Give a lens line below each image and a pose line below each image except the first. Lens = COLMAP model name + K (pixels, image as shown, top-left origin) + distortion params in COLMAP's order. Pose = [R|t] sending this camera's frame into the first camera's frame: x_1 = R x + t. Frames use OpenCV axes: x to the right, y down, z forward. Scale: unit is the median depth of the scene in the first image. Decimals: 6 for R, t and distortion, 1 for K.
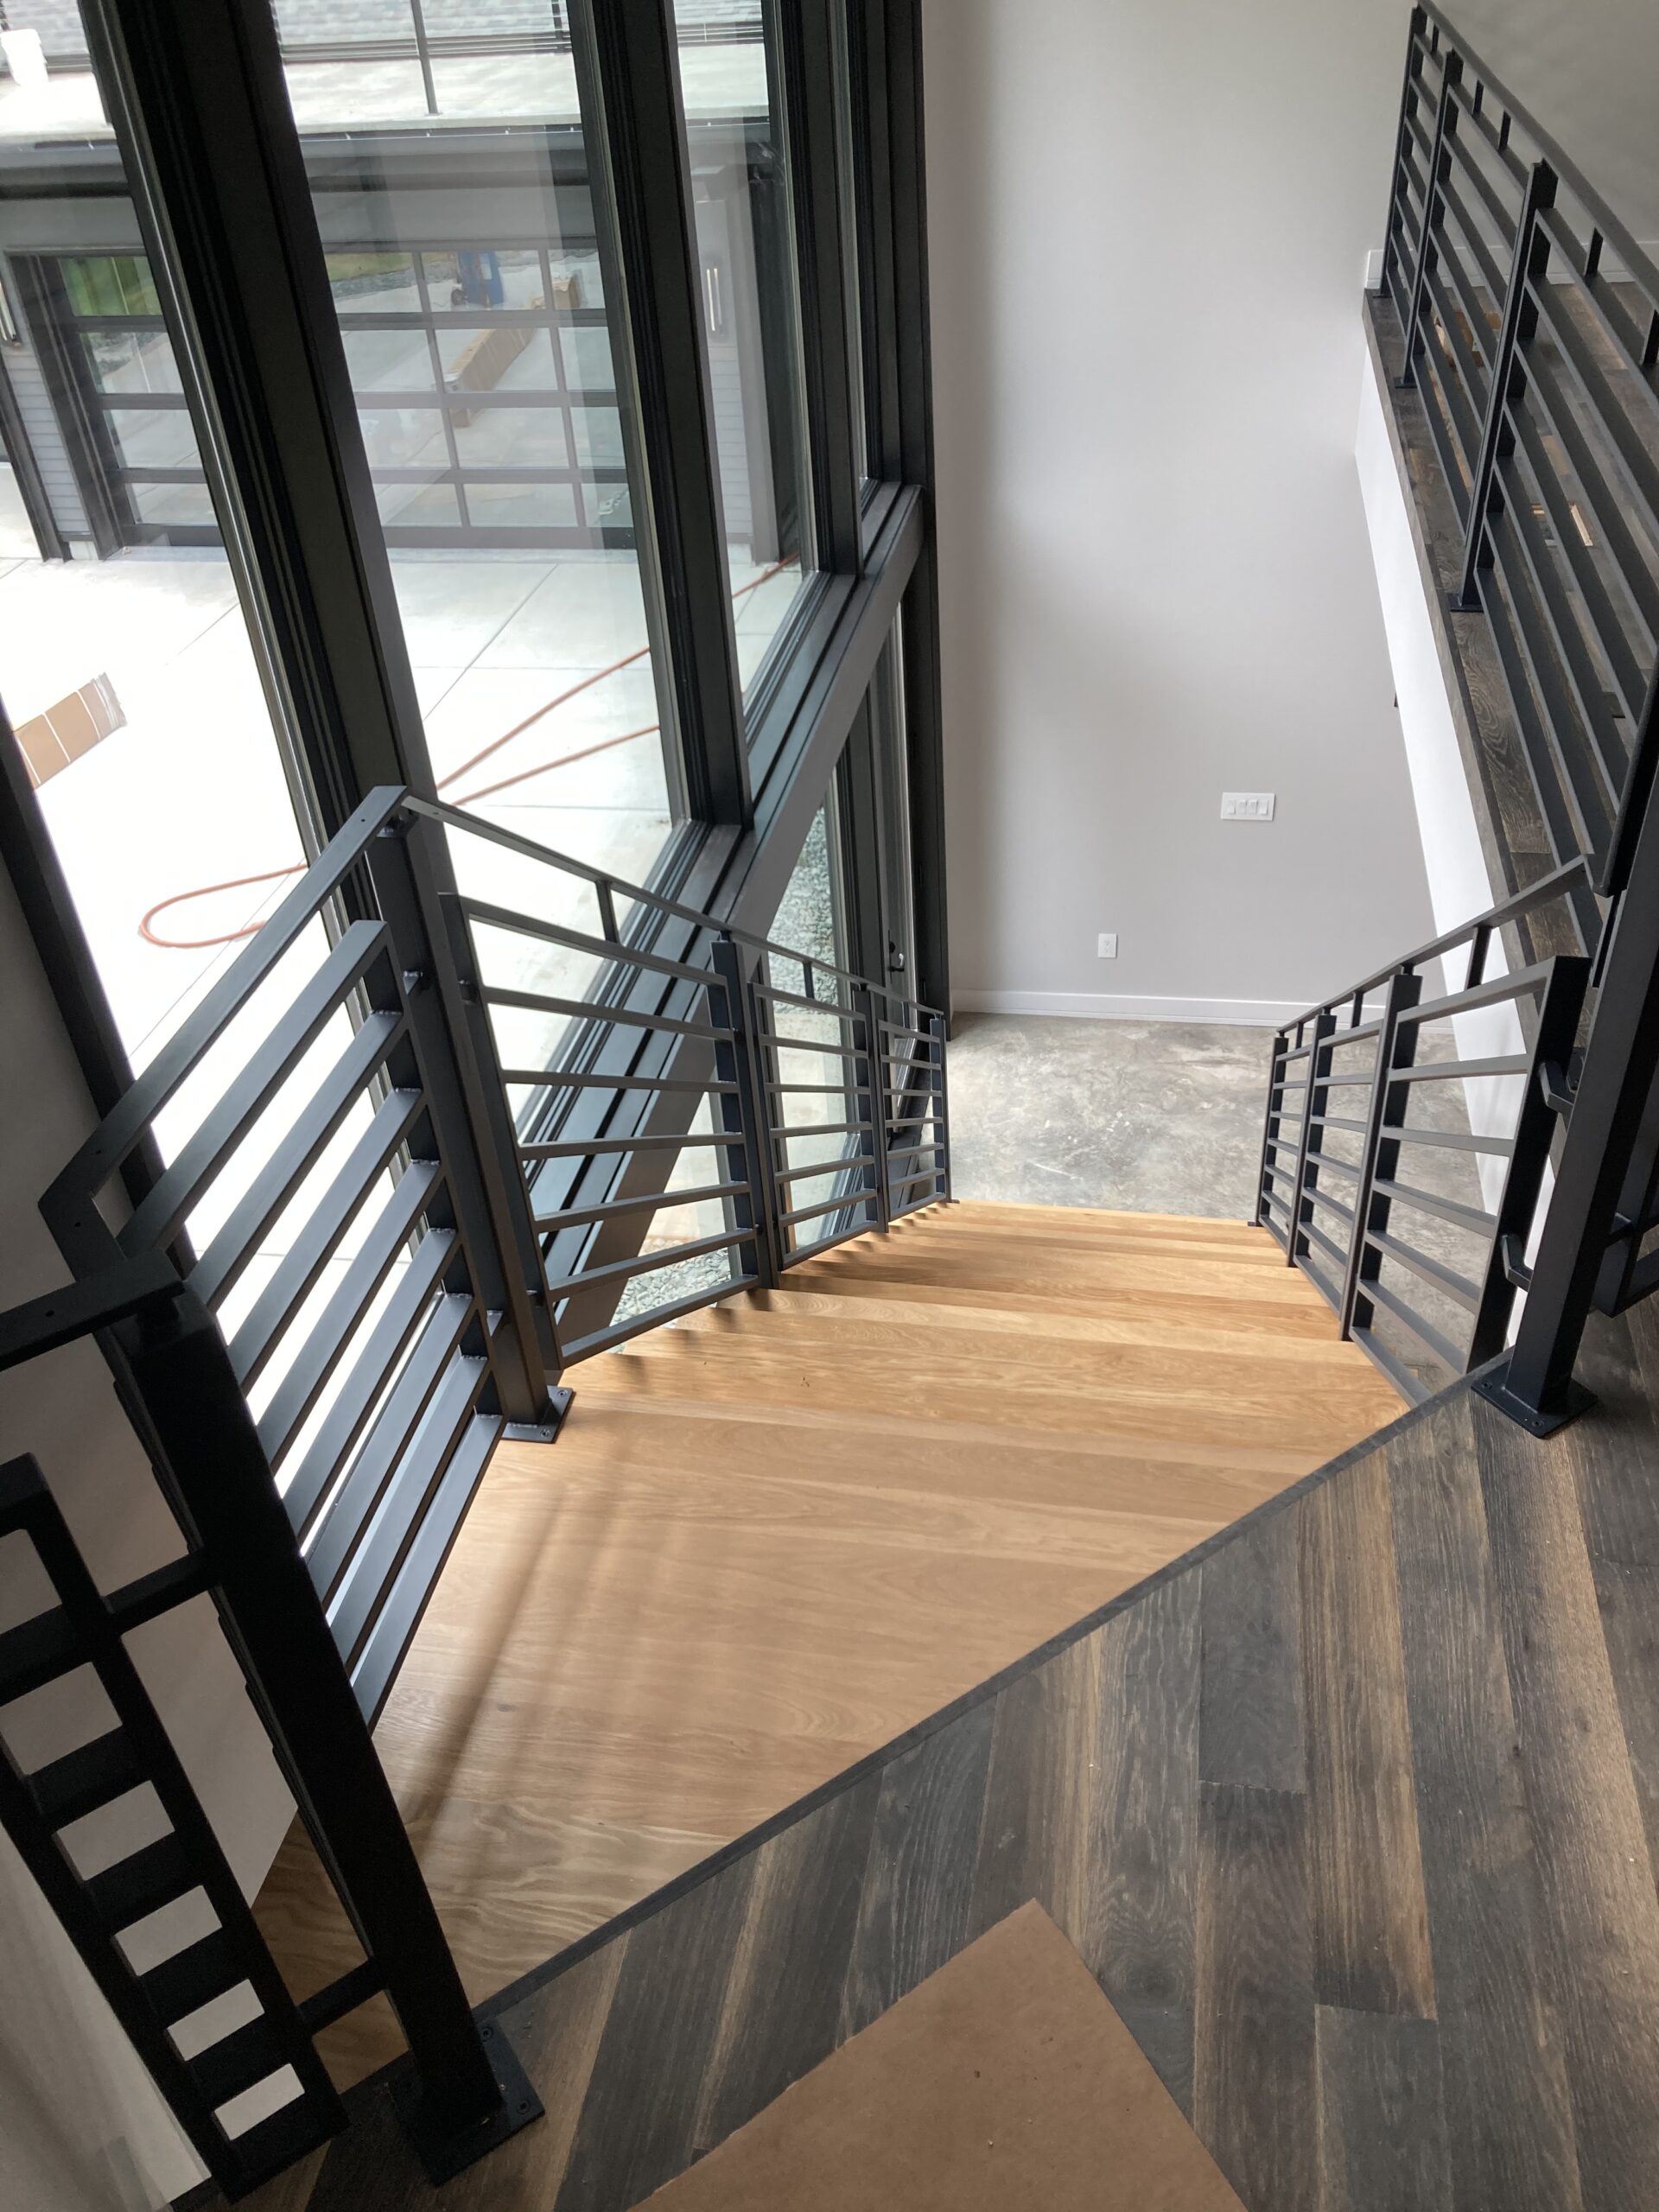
lens RADIAL K [[1841.0, 0, 830.3], [0, 1841.0, 1102.4], [0, 0, 1]] dist [0.068272, -0.046413]
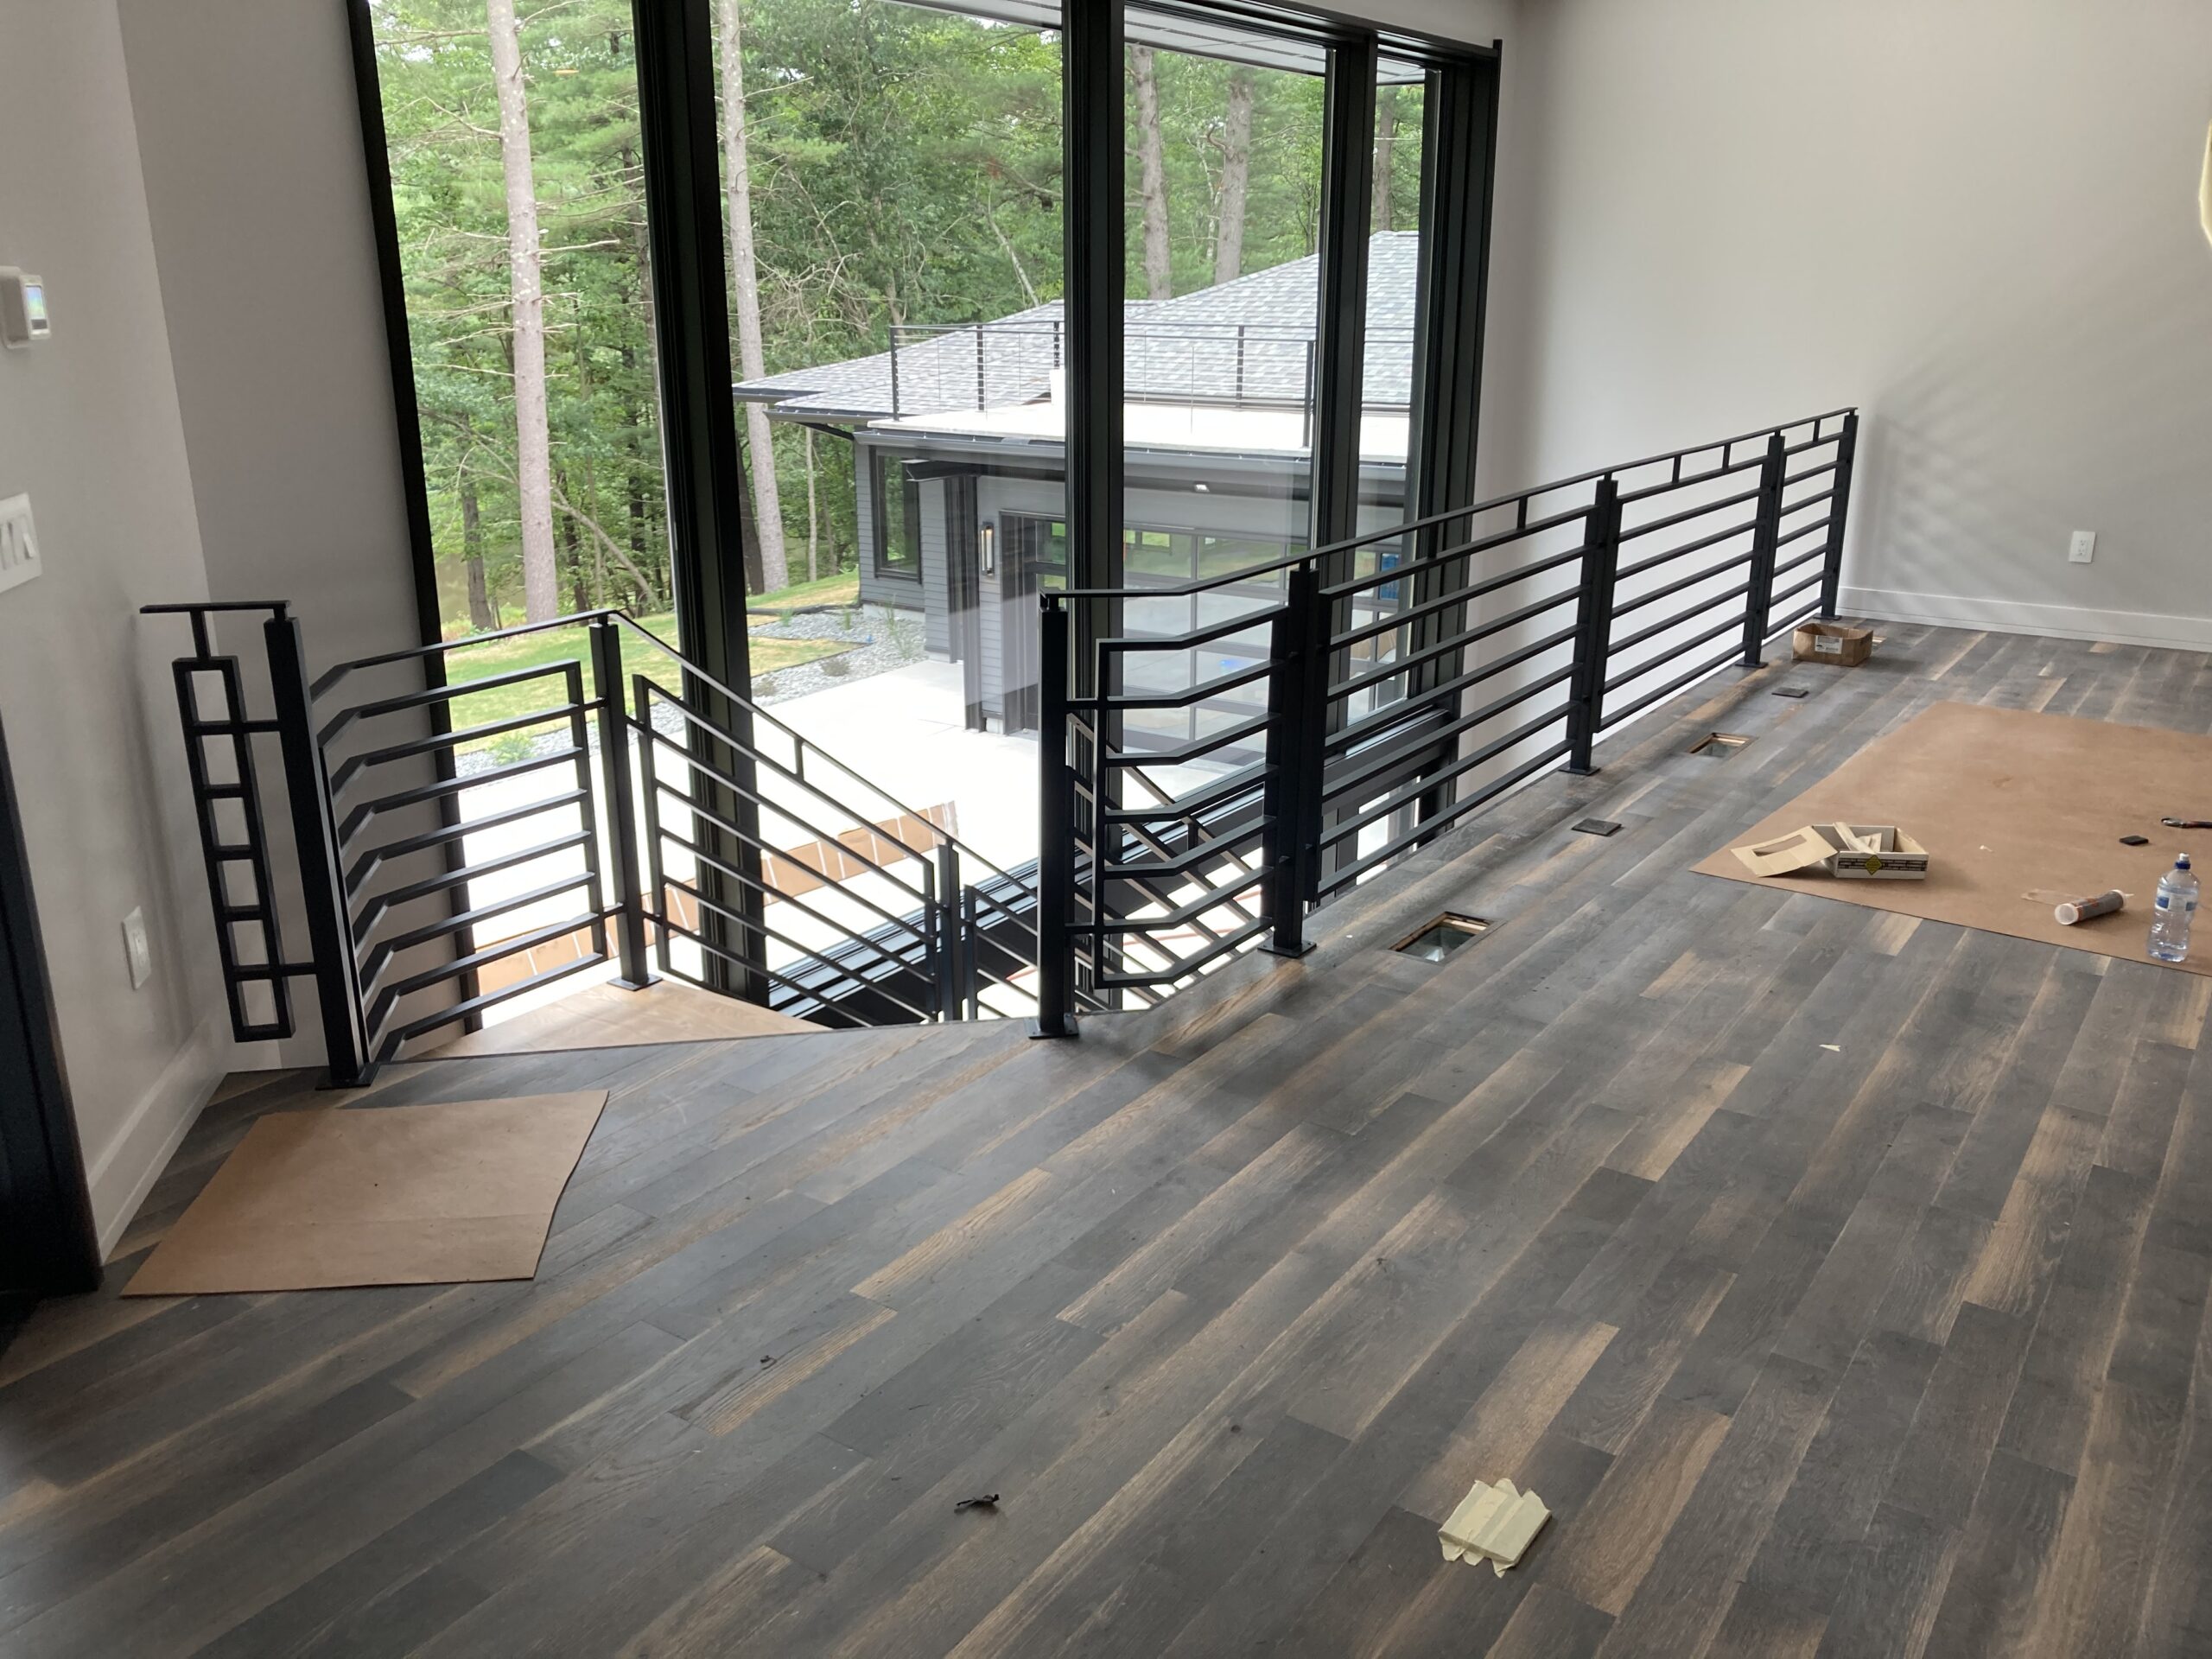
lens RADIAL K [[1841.0, 0, 1103.2], [0, 1841.0, 832.0], [0, 0, 1]] dist [0.068272, -0.046413]
pose [[0.913708, 0.178409, -0.365113, 0.259851], [-0.275376, 0.932560, -0.233452, 0.086086], [0.298840, 0.313850, 0.901217, -0.173322]]
